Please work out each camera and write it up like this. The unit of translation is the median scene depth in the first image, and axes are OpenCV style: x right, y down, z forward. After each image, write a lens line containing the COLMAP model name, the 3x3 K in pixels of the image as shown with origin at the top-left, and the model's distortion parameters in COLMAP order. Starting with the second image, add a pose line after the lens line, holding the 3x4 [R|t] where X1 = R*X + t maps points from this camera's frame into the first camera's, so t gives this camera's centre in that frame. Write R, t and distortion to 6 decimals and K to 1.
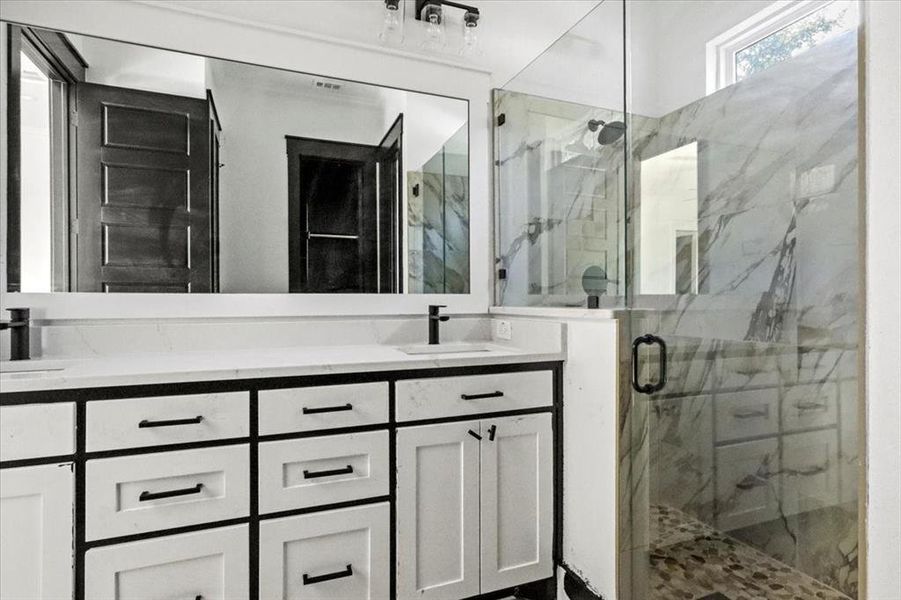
lens RADIAL K [[477.0, 0, 448.0], [0, 477.0, 298.9], [0, 0, 1]] dist [-0.020150, 0.020331]
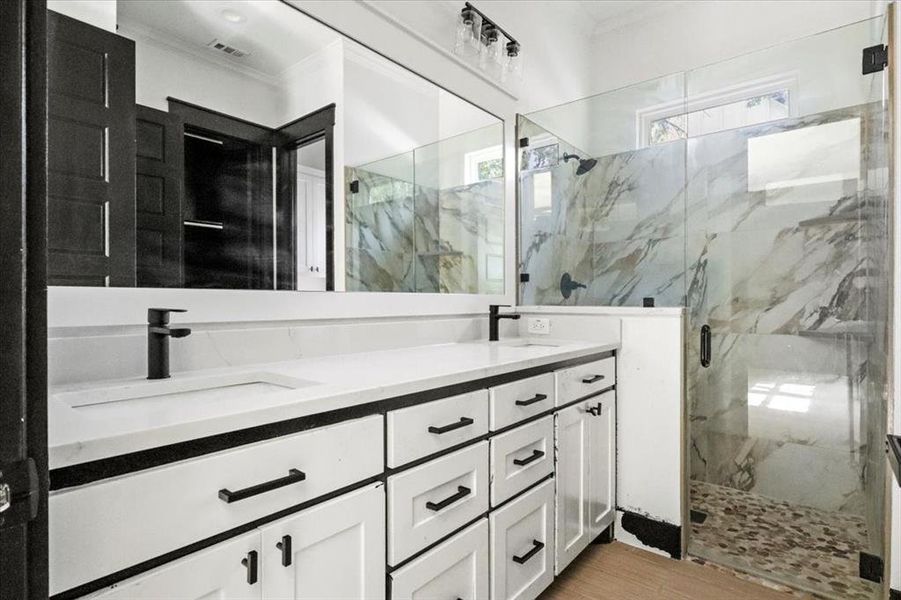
lens RADIAL K [[476.5, 0, 450.5], [0, 476.5, 300.0], [0, 0, 1]] dist [-0.000814, 0.000057]
pose [[0.871536, 0.005252, 0.490303, -0.600828], [-0.006942, 0.999975, 0.001628, 0.000956], [-0.490282, -0.004823, 0.871551, 0.084546]]
